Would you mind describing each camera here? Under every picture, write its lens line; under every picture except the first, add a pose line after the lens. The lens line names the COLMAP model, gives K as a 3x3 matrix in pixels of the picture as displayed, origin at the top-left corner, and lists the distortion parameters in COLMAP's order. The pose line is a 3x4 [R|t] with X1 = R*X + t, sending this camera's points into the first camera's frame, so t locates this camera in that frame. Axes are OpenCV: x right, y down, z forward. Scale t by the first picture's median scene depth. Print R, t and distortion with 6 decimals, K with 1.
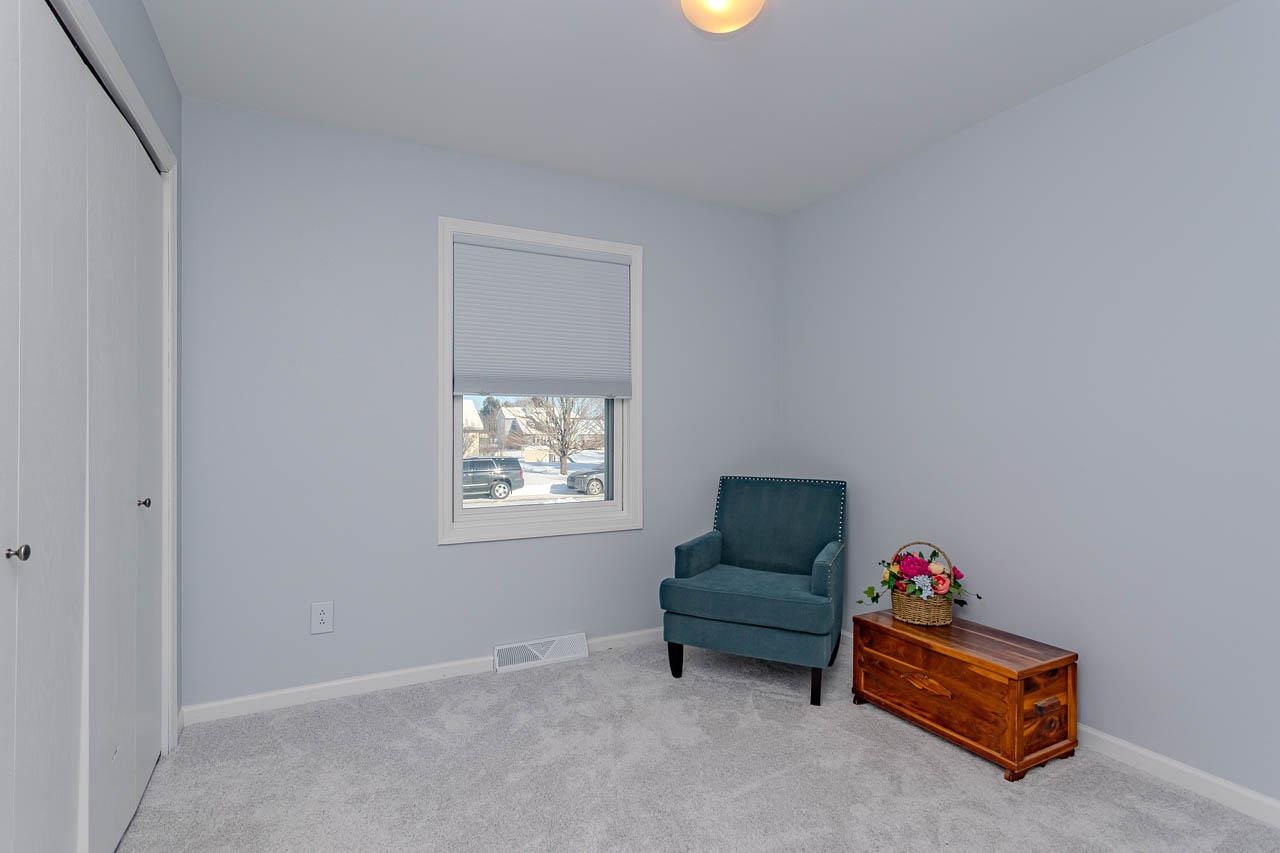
lens RADIAL K [[607.6, 0, 640.0], [0, 607.6, 426.5], [0, 0, 1]] dist [0.005061, 0.000233]
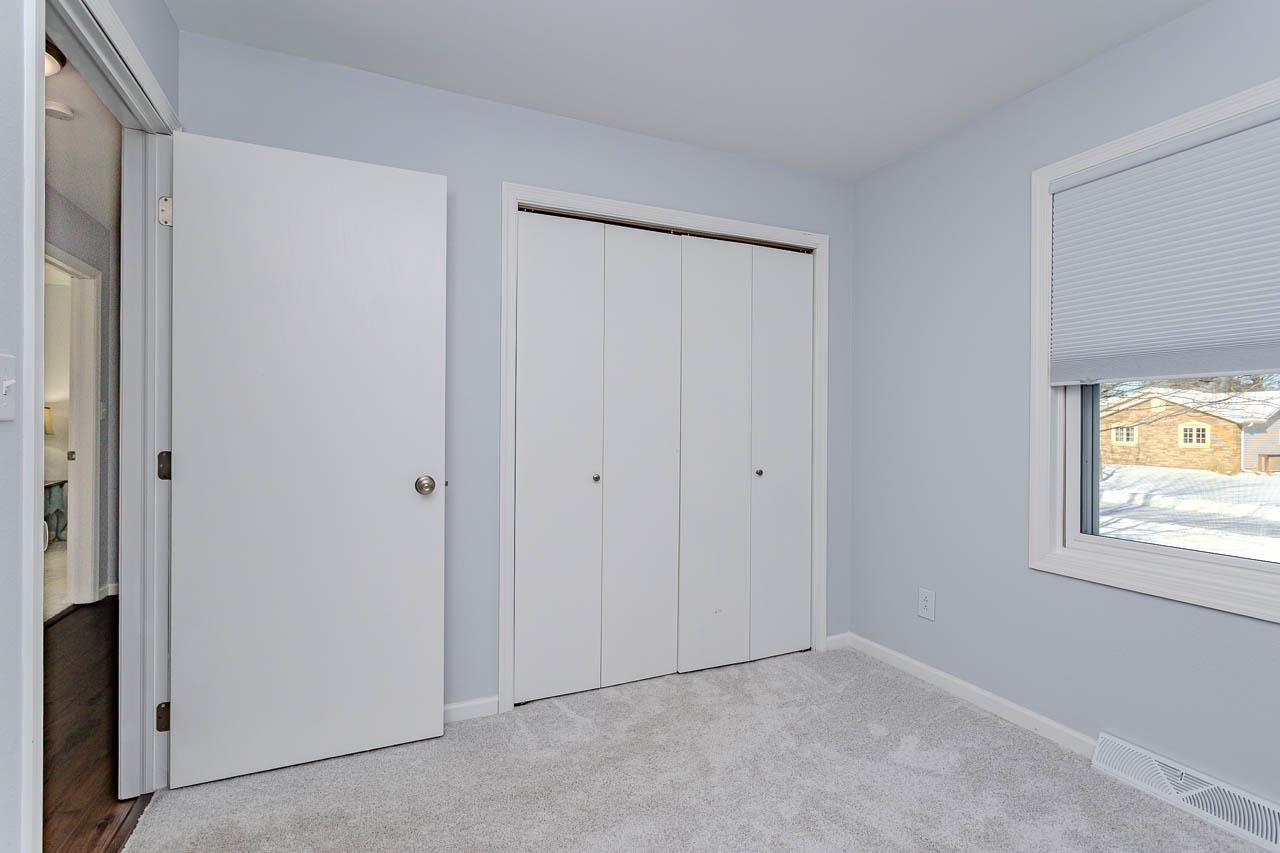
lens RADIAL K [[607.6, 0, 640.0], [0, 607.6, 426.5], [0, 0, 1]] dist [0.005061, 0.000233]
pose [[-0.050558, 0.006770, -0.998698, 0.786011], [0.004169, 0.999970, 0.006567, -0.011804], [0.998712, -0.003831, -0.050585, 0.754910]]
